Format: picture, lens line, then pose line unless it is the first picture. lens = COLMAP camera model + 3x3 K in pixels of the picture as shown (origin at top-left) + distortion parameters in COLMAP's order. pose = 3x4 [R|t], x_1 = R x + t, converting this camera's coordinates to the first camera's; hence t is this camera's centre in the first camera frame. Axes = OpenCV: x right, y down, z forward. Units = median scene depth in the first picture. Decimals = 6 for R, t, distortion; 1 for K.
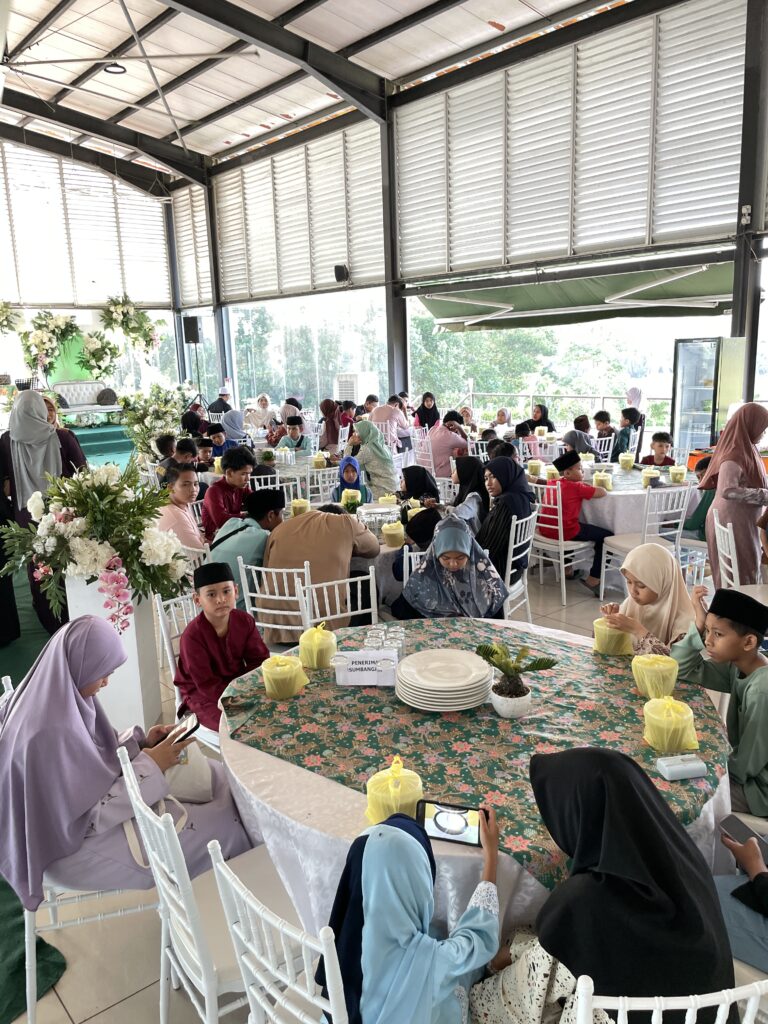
lens RADIAL K [[772.3, 0, 385.4], [0, 772.3, 519.2], [0, 0, 1]] dist [0.056168, -0.085974]
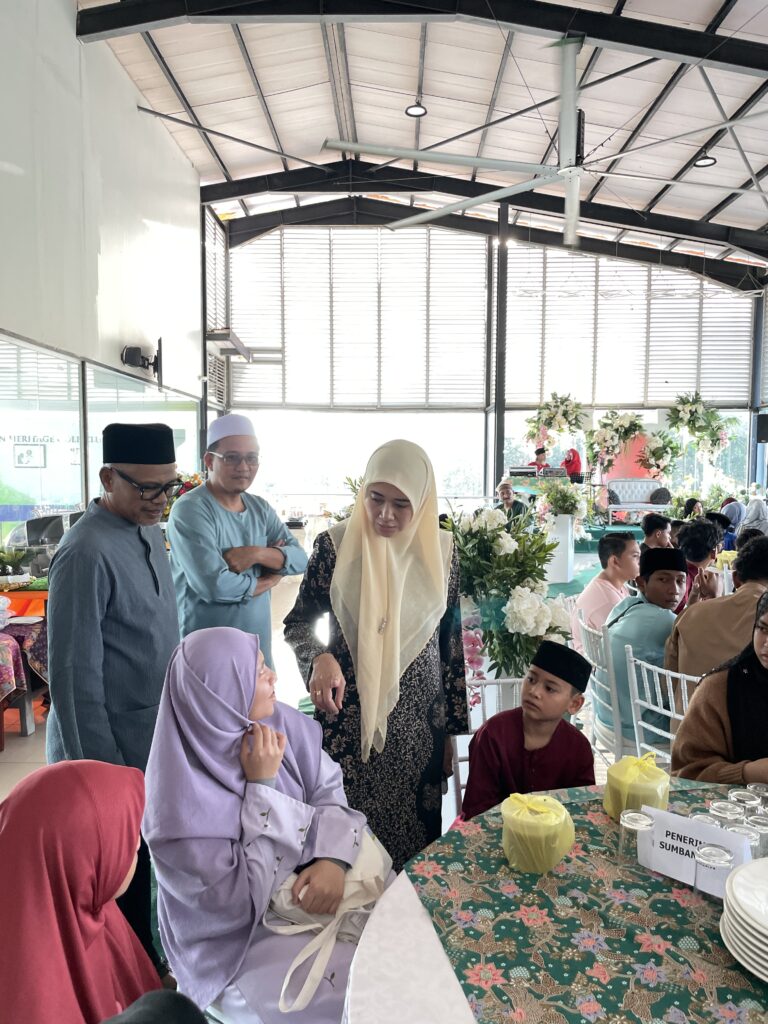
lens RADIAL K [[772.3, 0, 384.6], [0, 772.3, 527.5], [0, 0, 1]] dist [0.056168, -0.085974]
pose [[0.746908, 0.078851, -0.660236, 0.025604], [-0.166908, 0.983386, -0.071375, 0.006936], [0.643638, 0.163509, 0.747659, 0.065888]]
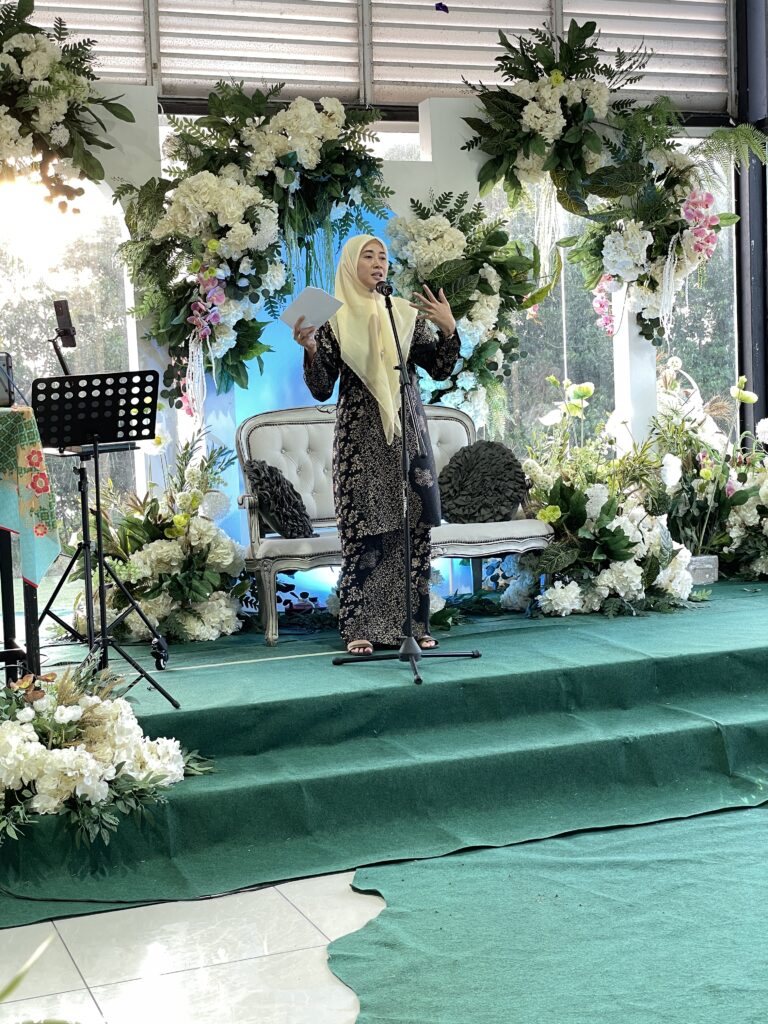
lens RADIAL K [[1506.1, 0, 385.6], [0, 1506.1, 517.0], [0, 0, 1]] dist [0.086332, 0.000000]
pose [[0.943569, 0.018800, -0.330643, -0.247882], [-0.061708, 0.990883, -0.119758, -0.097540], [0.325377, 0.133404, 0.936127, 0.612758]]
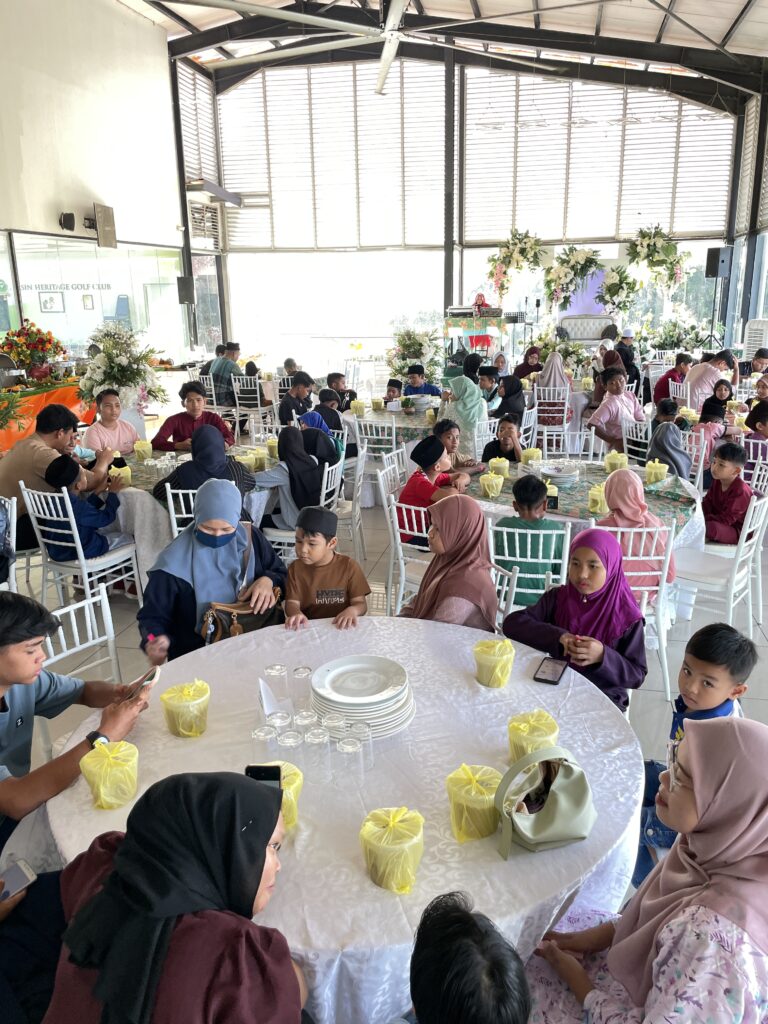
lens RADIAL K [[772.3, 0, 392.4], [0, 772.3, 513.0], [0, 0, 1]] dist [0.056168, -0.085974]
pose [[0.615474, 0.231273, -0.753462, 0.278471], [-0.173355, 0.972292, 0.156835, -0.040296], [0.768856, 0.034089, 0.638512, 0.155433]]
